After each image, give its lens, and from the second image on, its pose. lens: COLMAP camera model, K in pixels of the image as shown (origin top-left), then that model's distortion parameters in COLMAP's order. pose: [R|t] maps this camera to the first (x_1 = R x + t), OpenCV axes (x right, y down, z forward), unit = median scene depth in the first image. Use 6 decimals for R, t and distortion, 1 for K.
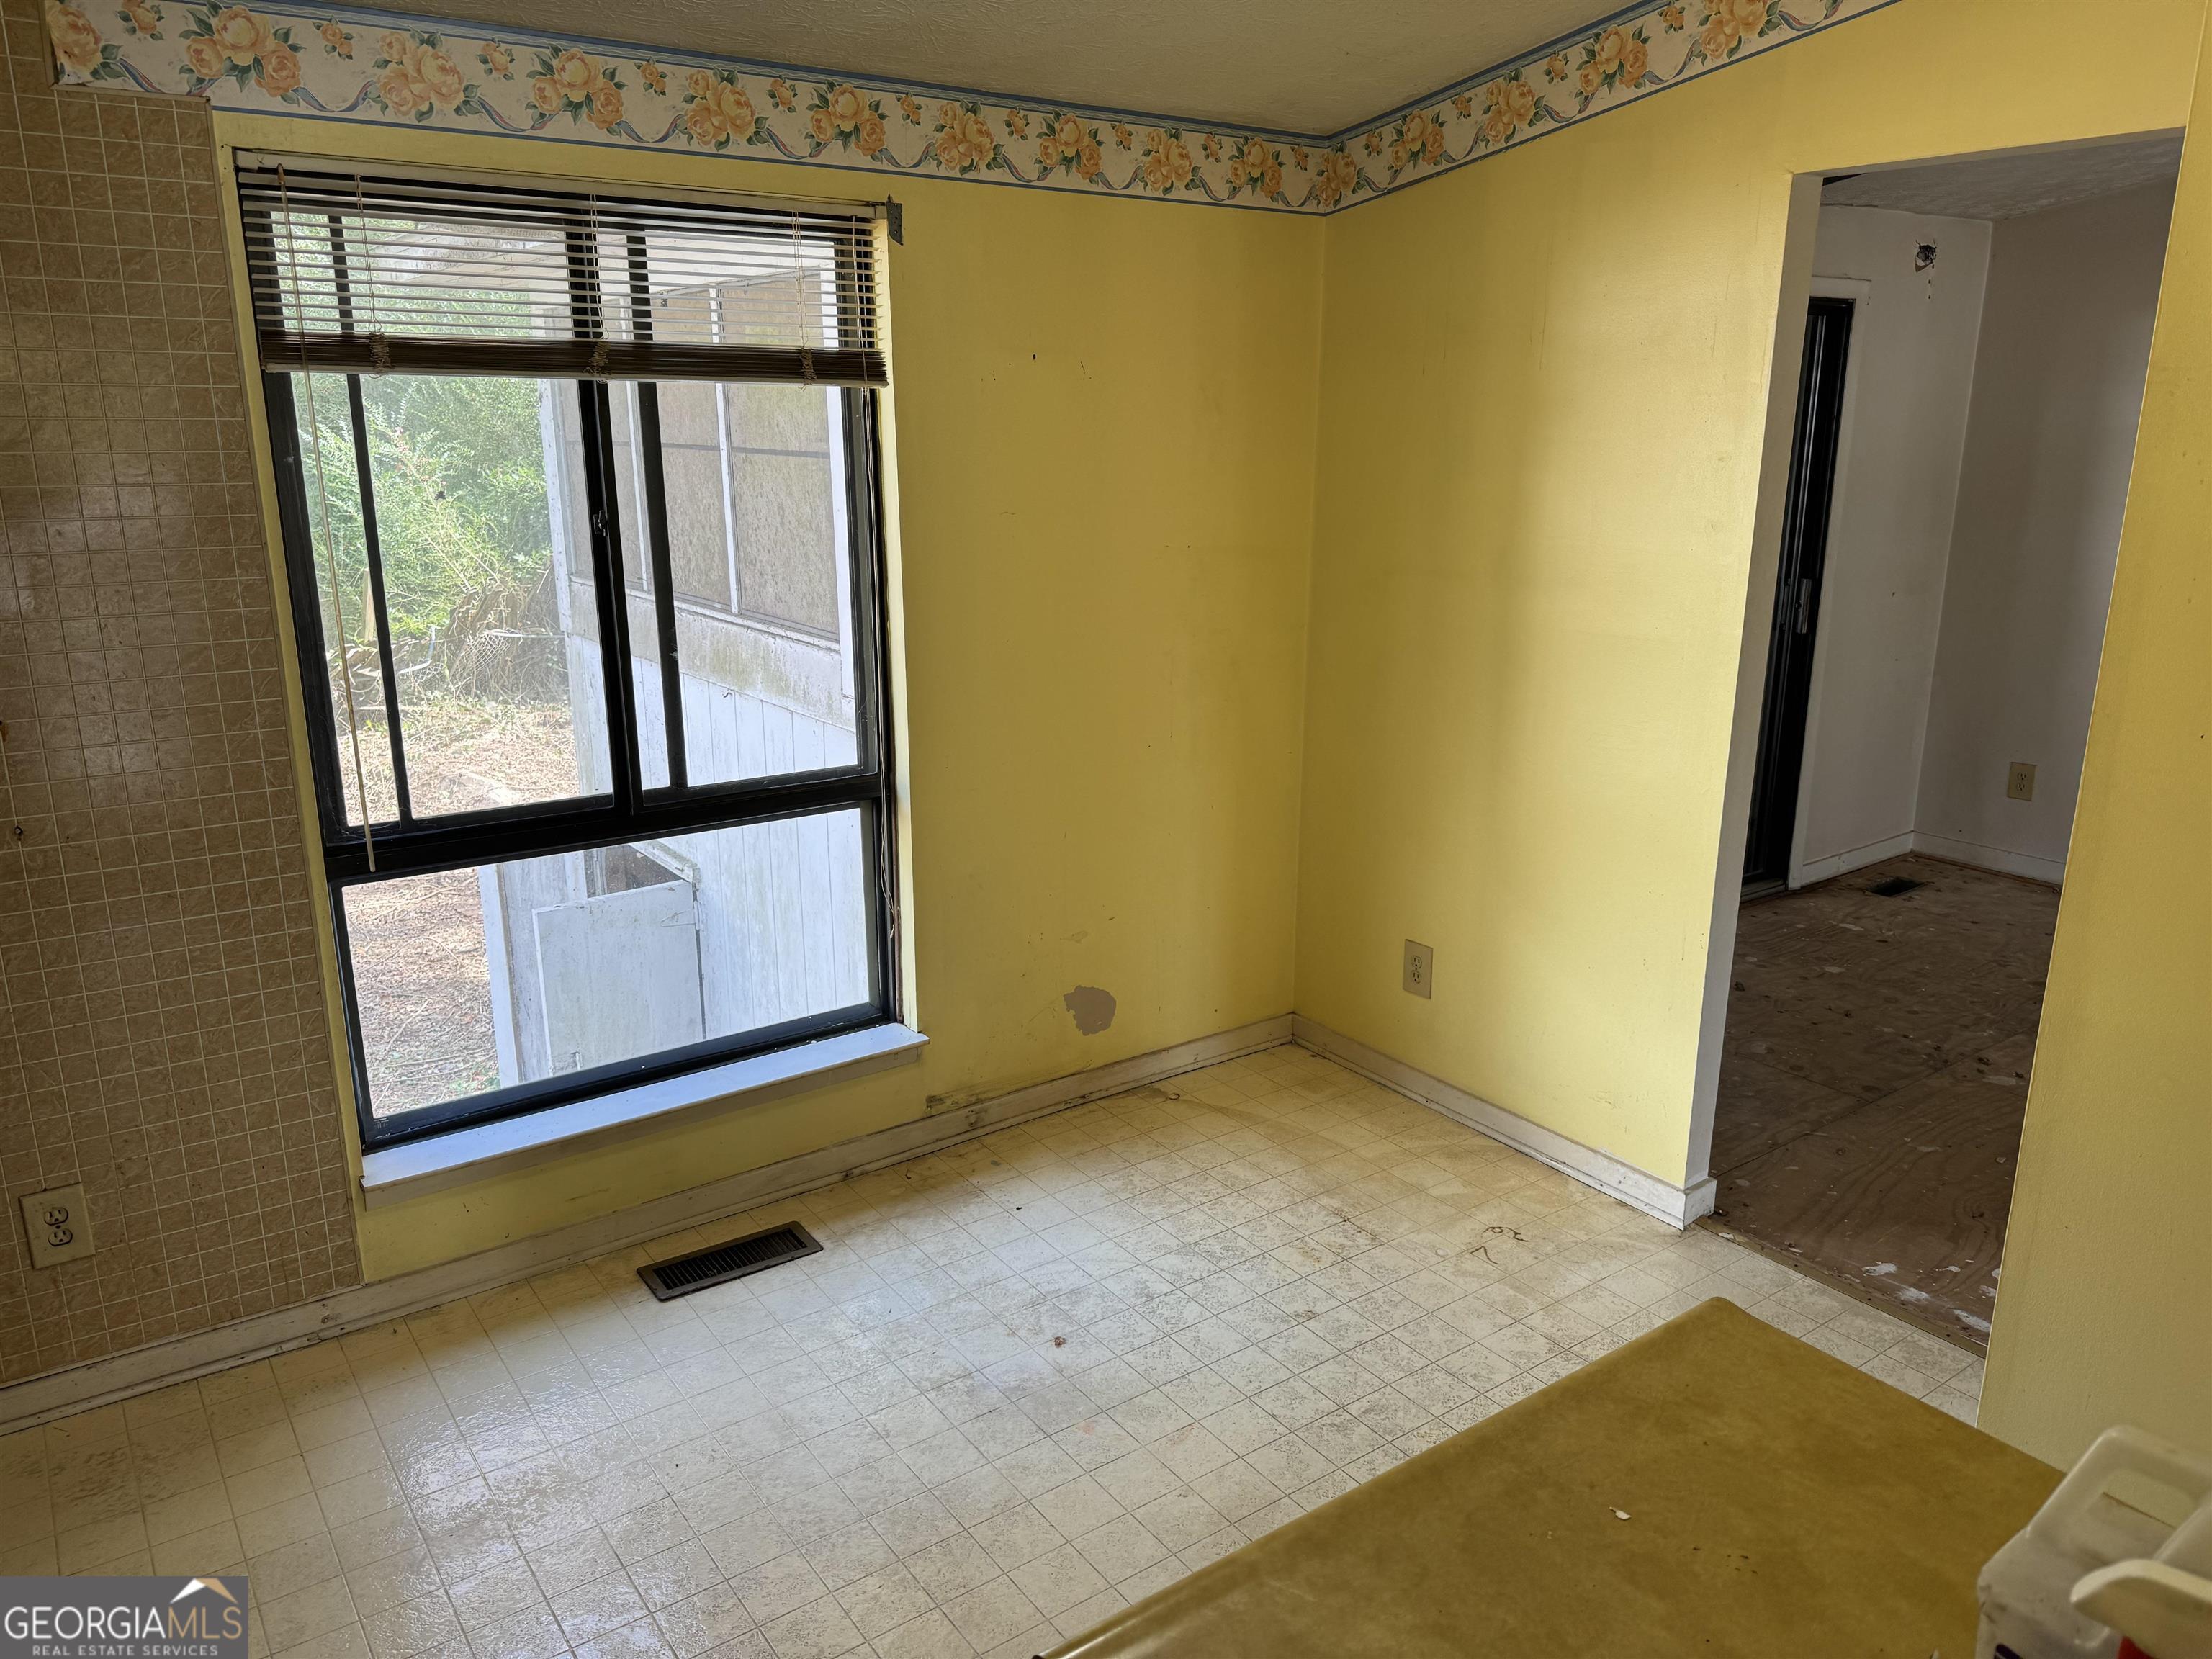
lens RADIAL K [[1542.3, 0, 1093.1], [0, 1542.3, 825.3], [0, 0, 1]] dist [0.046724, -0.063640]
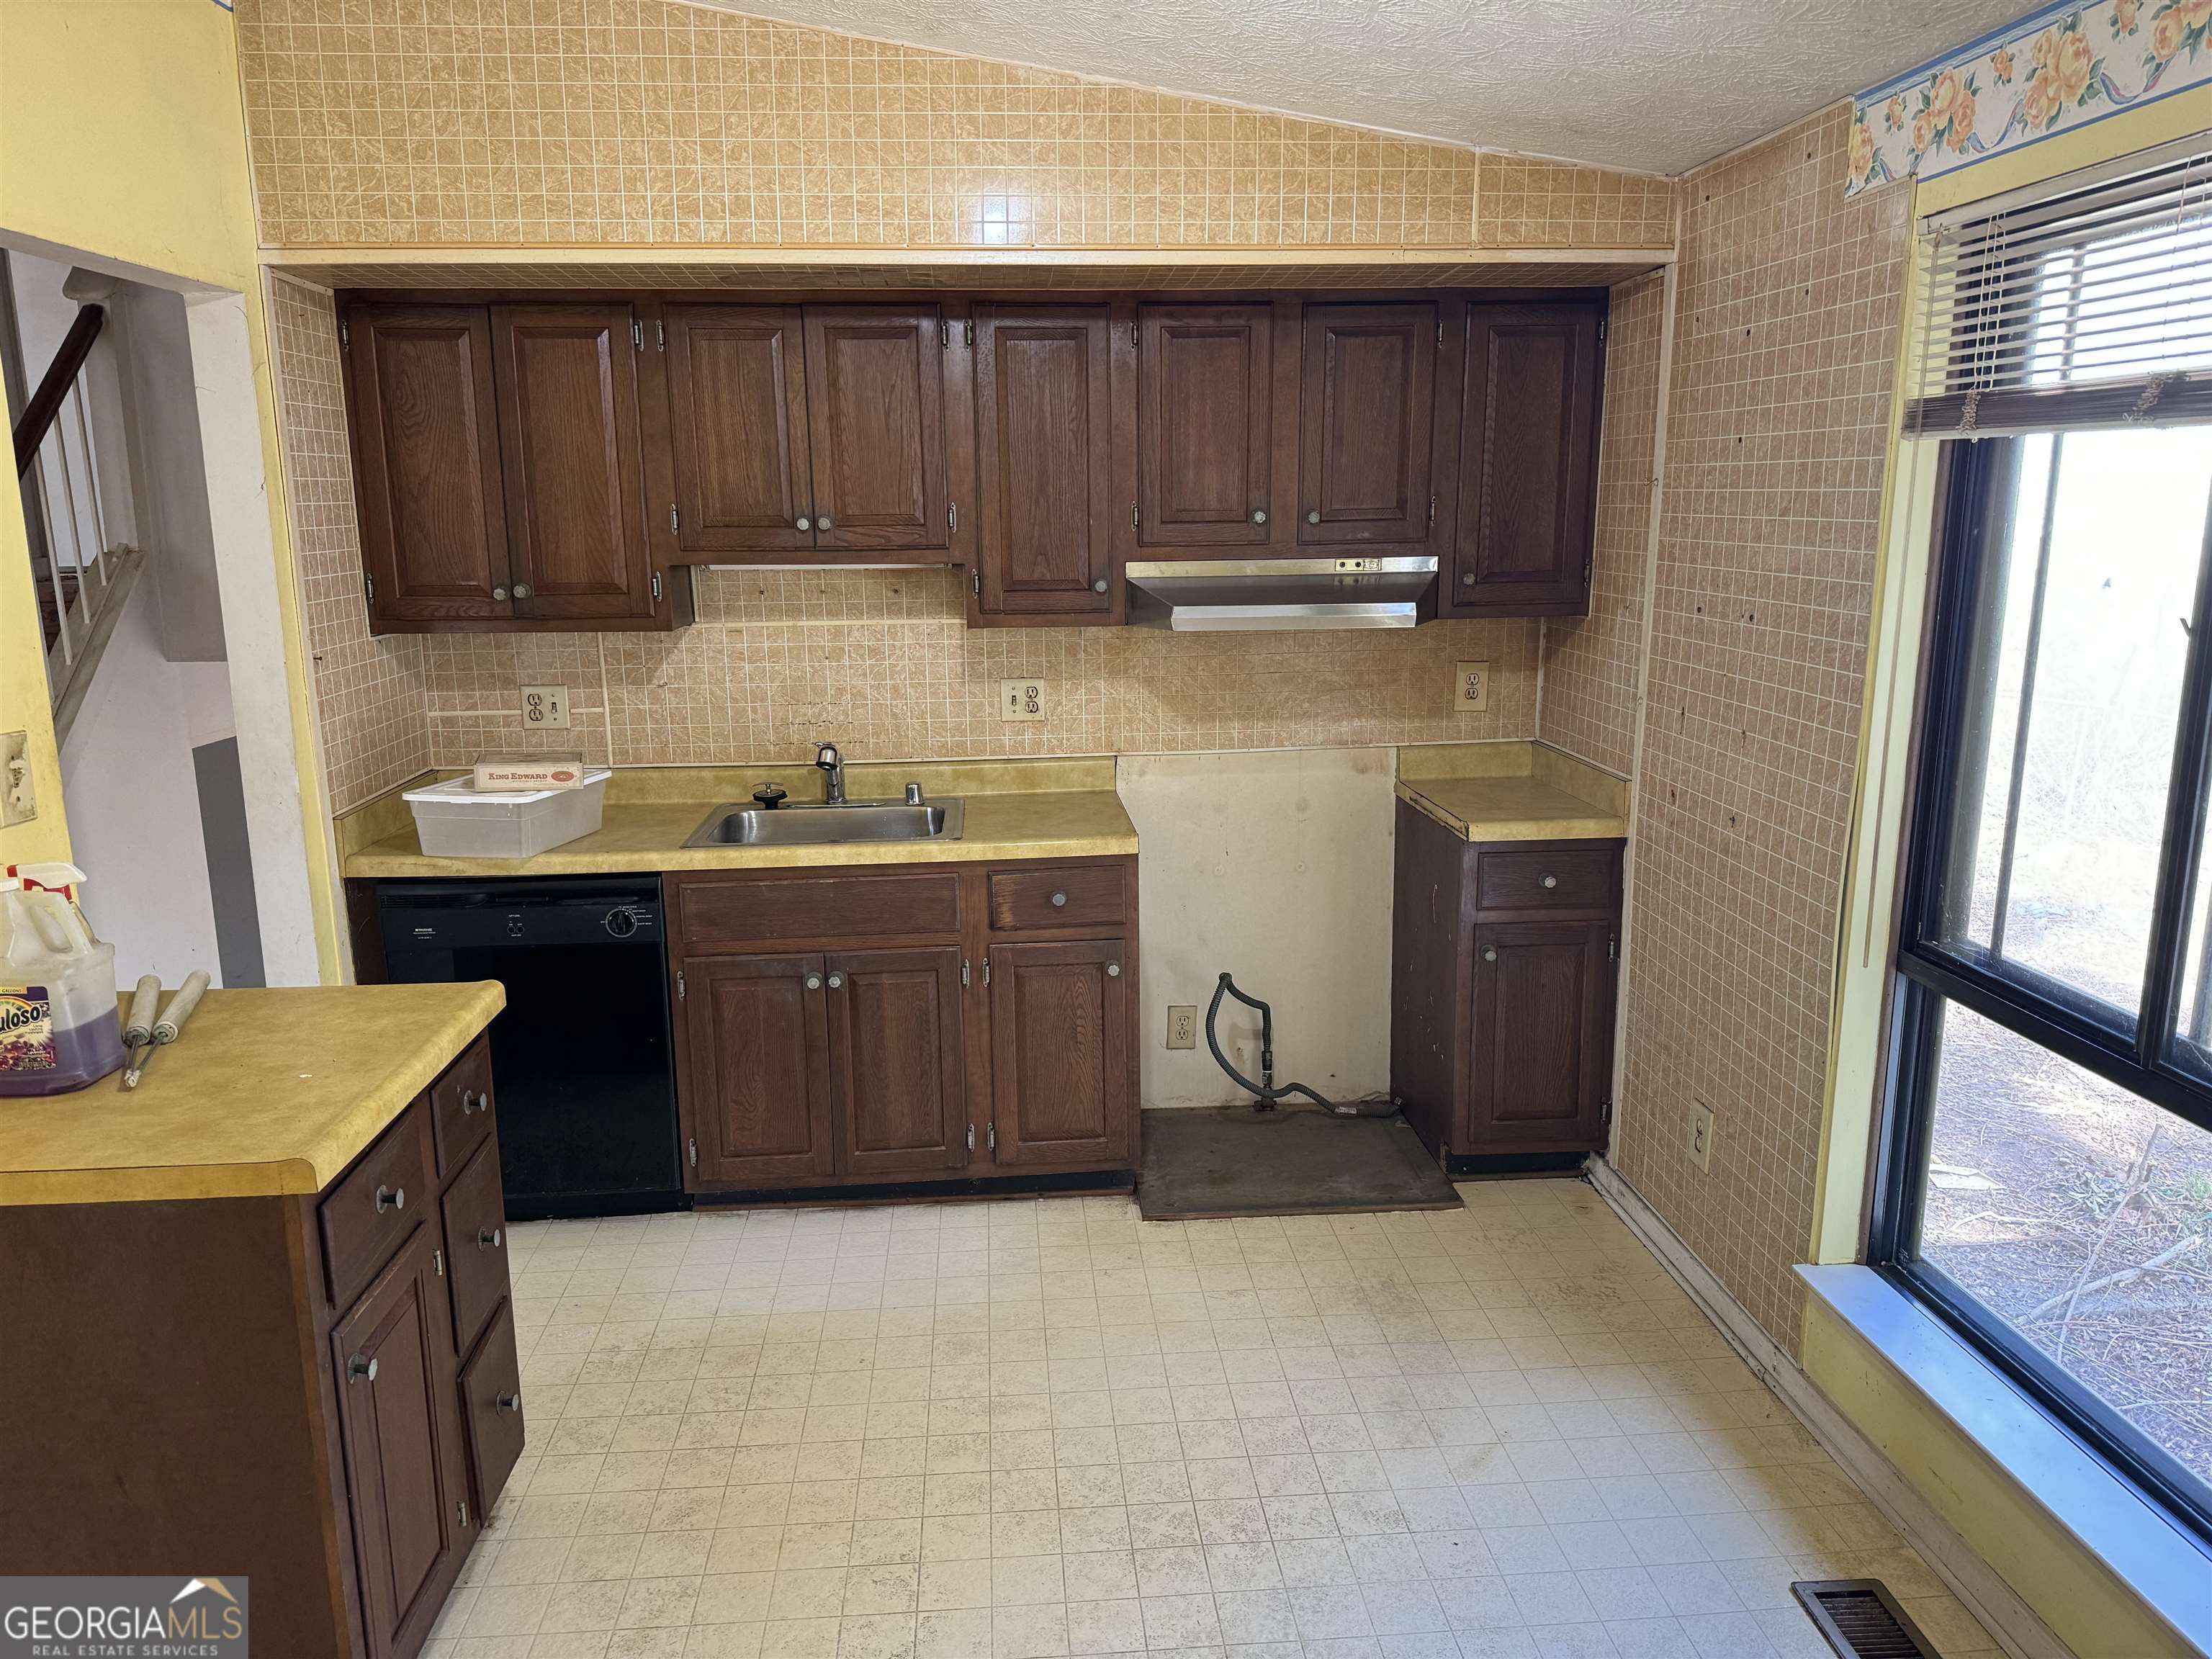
lens RADIAL K [[1542.3, 0, 1111.9], [0, 1542.3, 834.2], [0, 0, 1]] dist [0.046724, -0.063640]
pose [[-0.510771, 0.178745, -0.840930, 0.529321], [-0.213804, 0.921007, 0.325627, -0.246352], [0.832707, 0.346115, -0.432208, 0.976684]]
